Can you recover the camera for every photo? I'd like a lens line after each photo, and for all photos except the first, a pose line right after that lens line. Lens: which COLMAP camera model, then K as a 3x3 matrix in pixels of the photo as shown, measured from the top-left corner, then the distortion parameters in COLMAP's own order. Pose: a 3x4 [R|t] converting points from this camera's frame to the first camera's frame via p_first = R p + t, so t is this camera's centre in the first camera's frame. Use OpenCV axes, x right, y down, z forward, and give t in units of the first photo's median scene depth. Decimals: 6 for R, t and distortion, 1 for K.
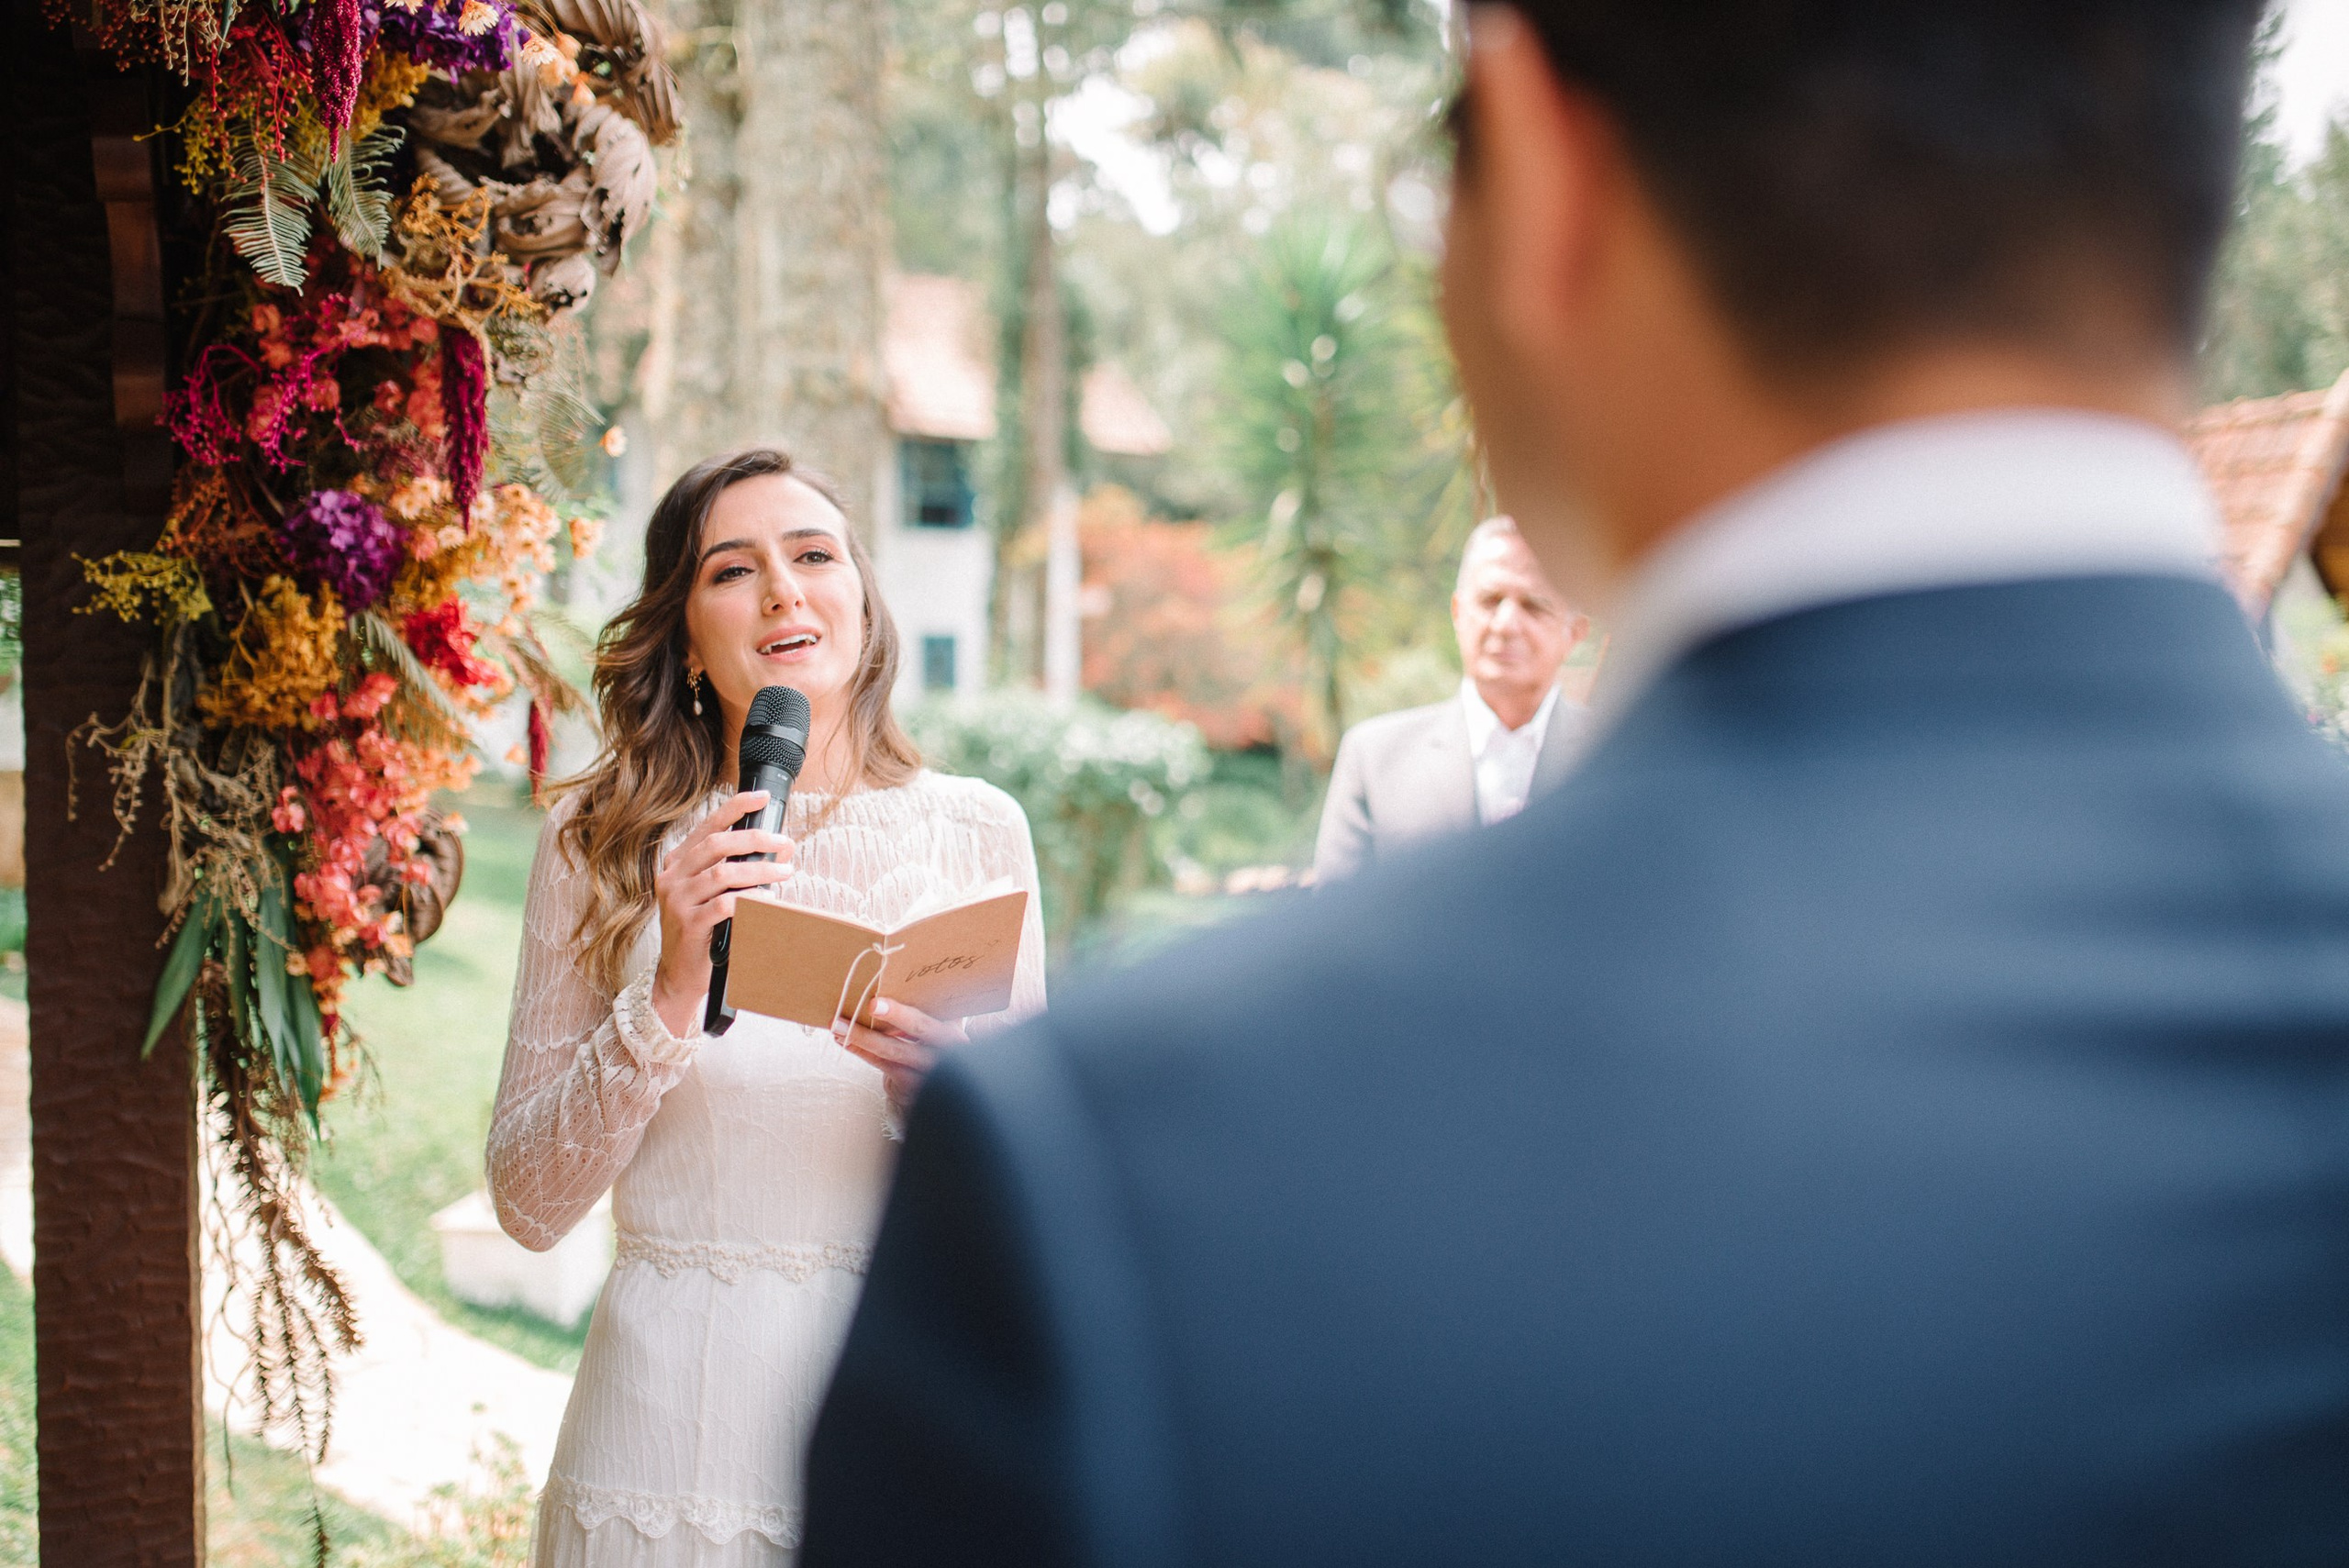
lens RADIAL K [[2384.3, 0, 1091.2], [0, 2384.3, 738.0], [0, 0, 1]] dist [0.004756, 0.012982]
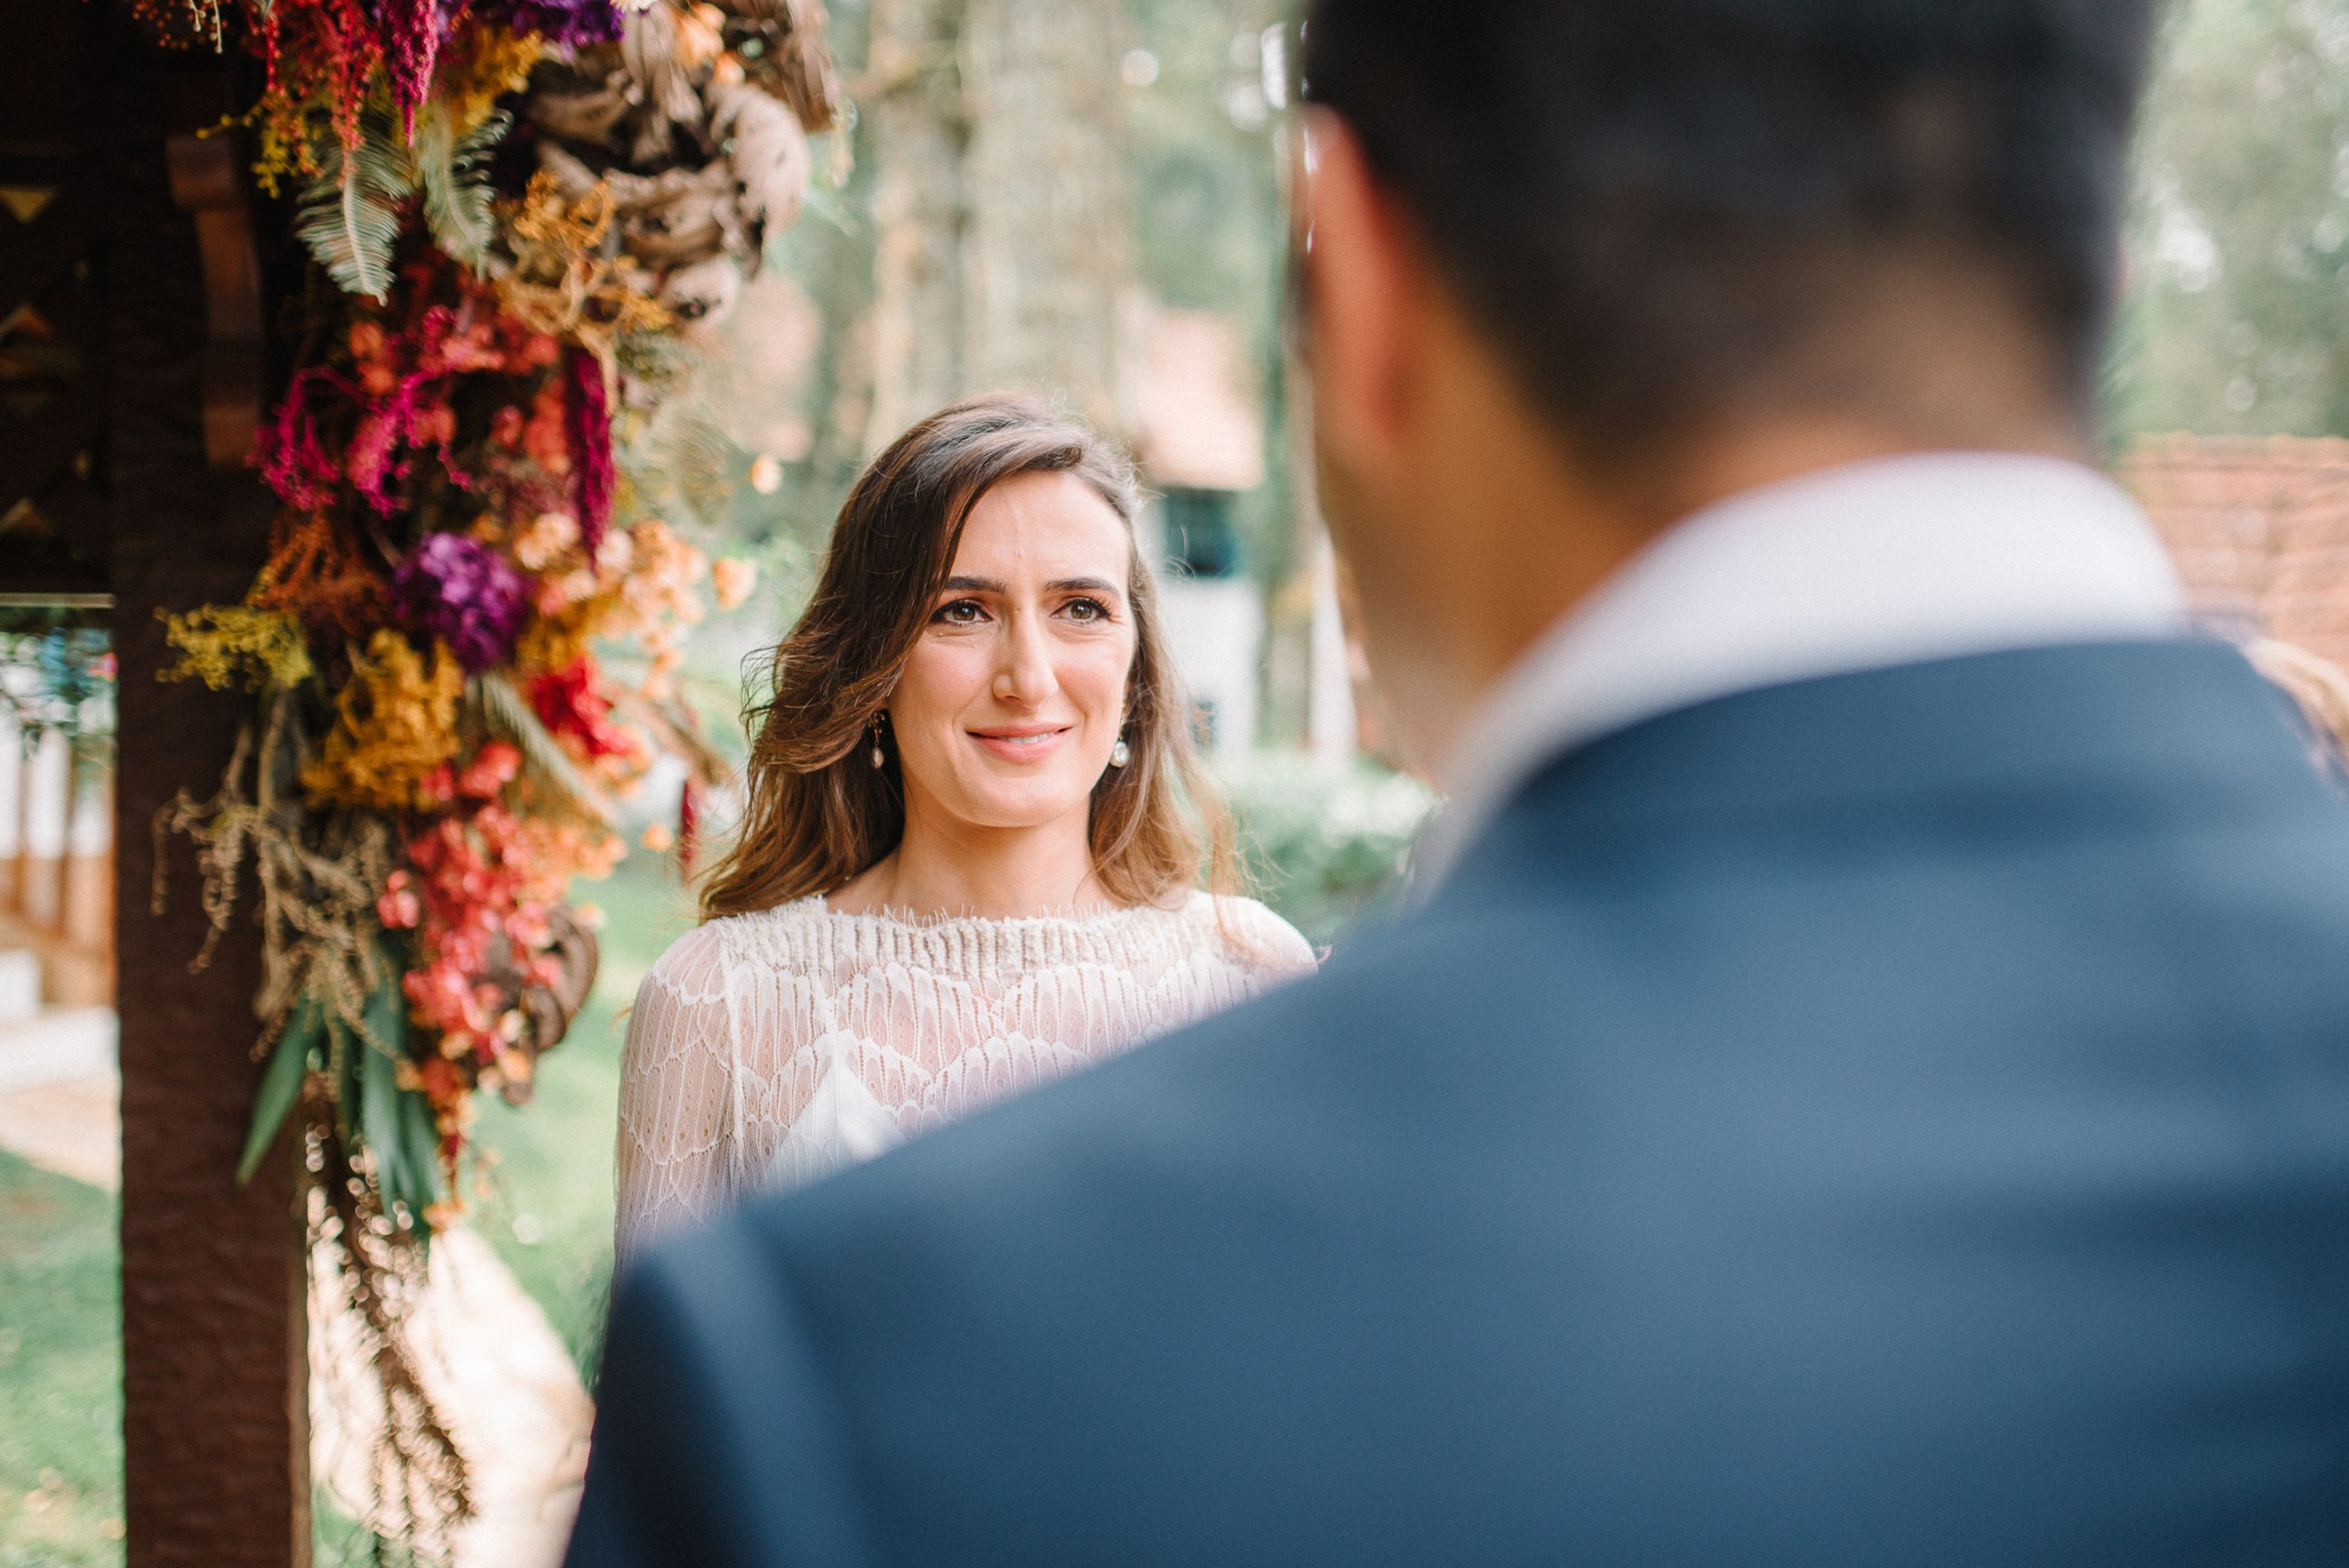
lens RADIAL K [[2384.3, 0, 1091.2], [0, 2384.3, 738.0], [0, 0, 1]] dist [0.004756, 0.012982]
pose [[0.992396, -0.005809, -0.122947, 0.024296], [0.002727, 0.999678, -0.025225, -0.006721], [0.123054, 0.024698, 0.992093, 0.162734]]
